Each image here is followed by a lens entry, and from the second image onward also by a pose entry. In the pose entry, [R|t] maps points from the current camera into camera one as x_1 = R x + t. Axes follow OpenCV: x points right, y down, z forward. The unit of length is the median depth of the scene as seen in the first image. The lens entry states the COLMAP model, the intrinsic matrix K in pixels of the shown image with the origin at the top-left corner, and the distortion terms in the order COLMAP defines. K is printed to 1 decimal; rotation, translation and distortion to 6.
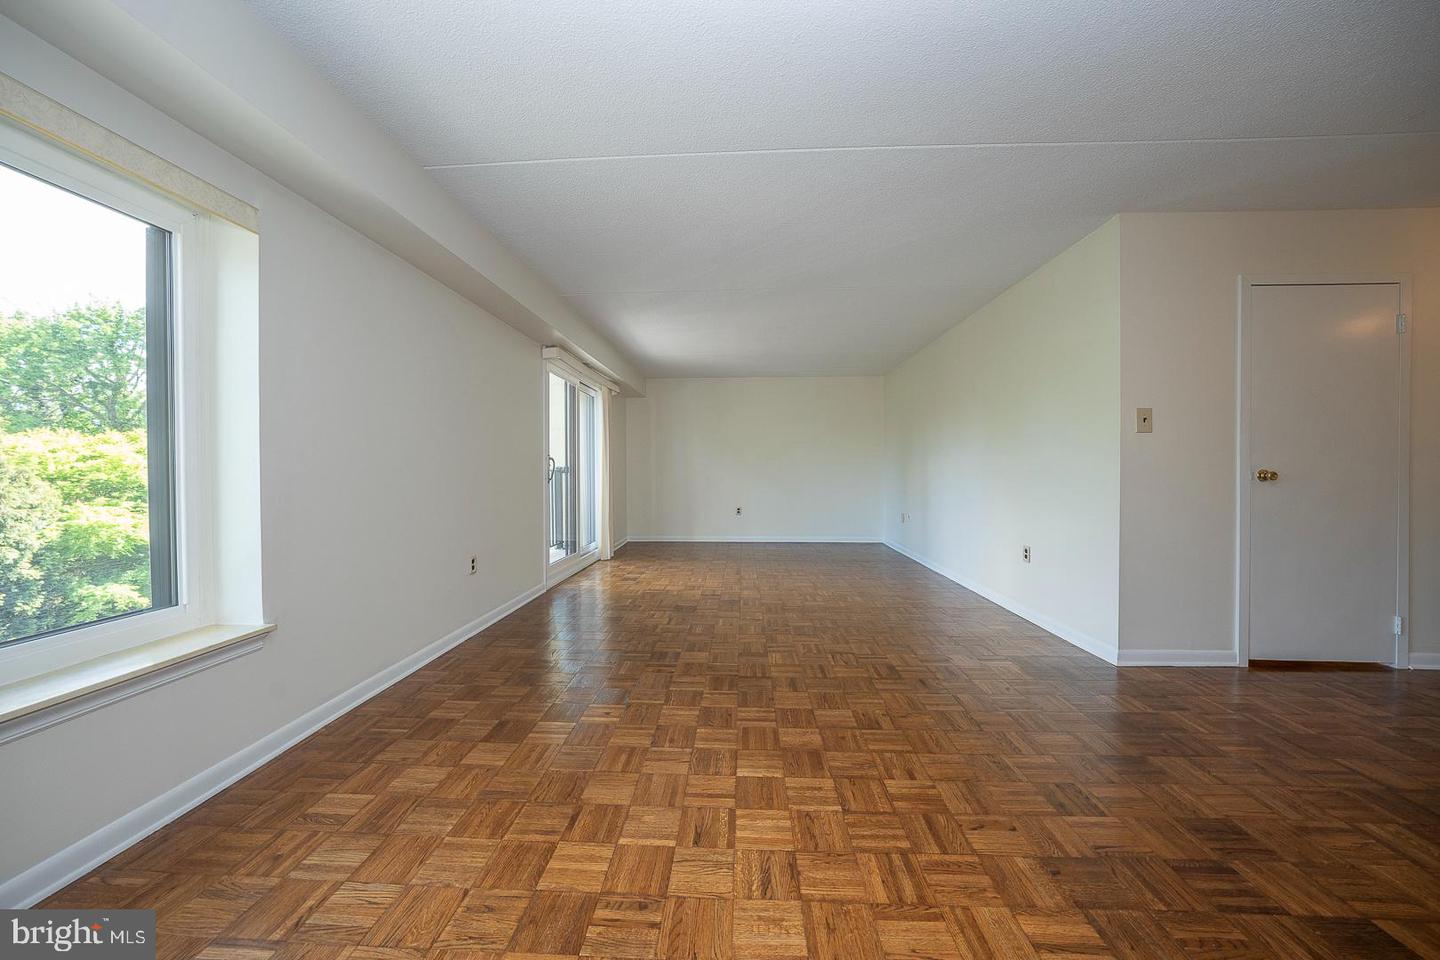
lens RADIAL K [[495.5, 0, 719.7], [0, 495.5, 473.7], [0, 0, 1]] dist [-0.020716, 0.000204]
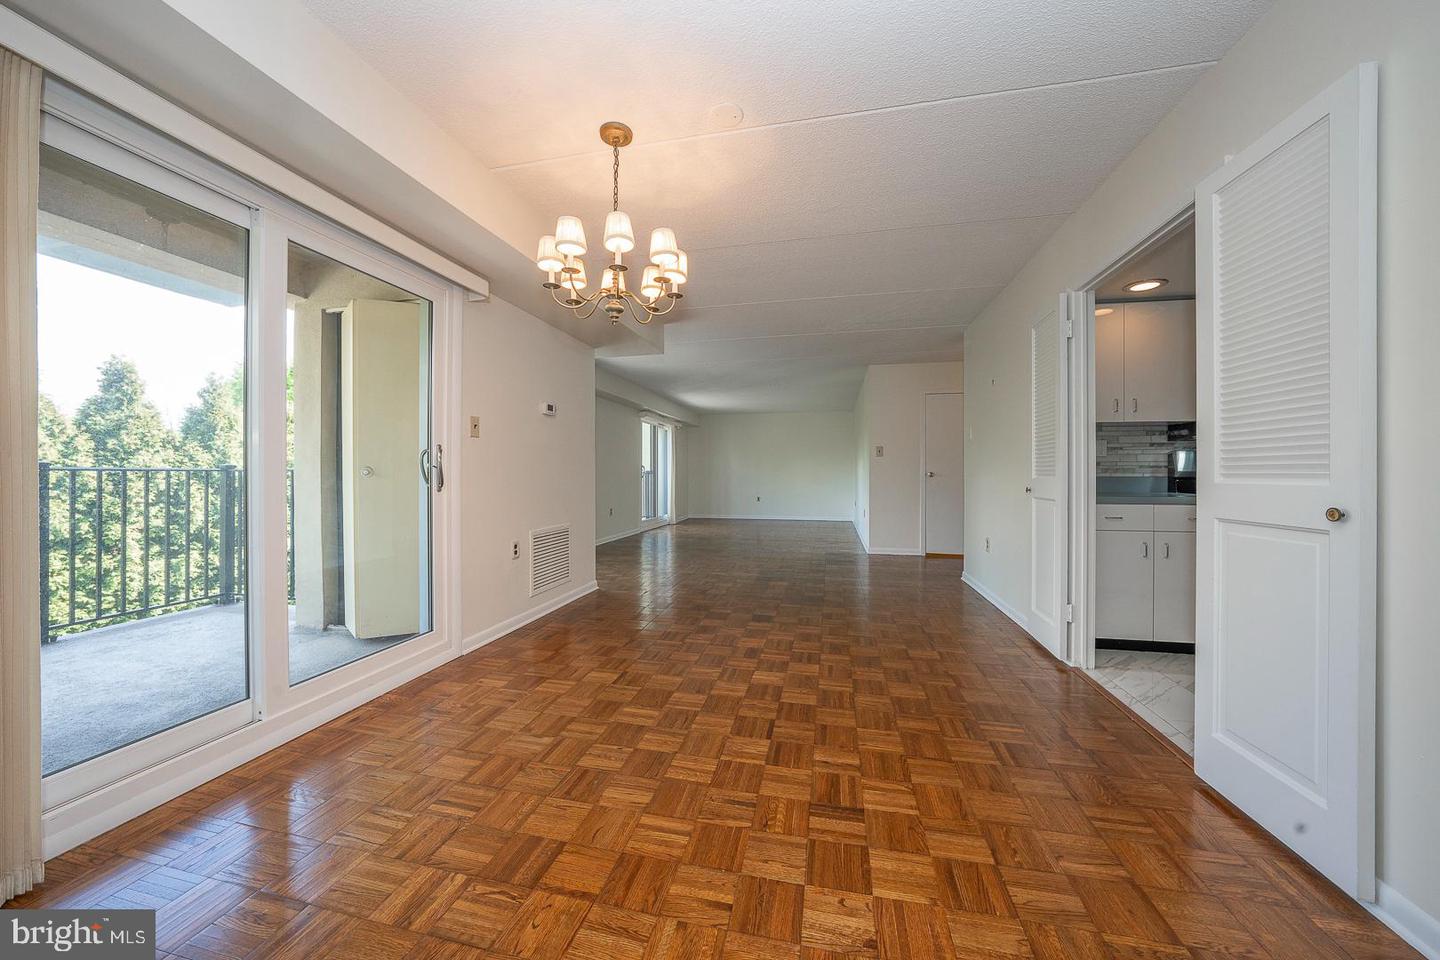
lens RADIAL K [[495.5, 0, 719.7], [0, 495.5, 473.7], [0, 0, 1]] dist [-0.020716, 0.000204]
pose [[0.987678, 0.006037, -0.156386, 0.199172], [-0.007319, 0.999944, -0.007620, 0.007658], [0.156331, 0.008671, 0.987667, -0.670616]]
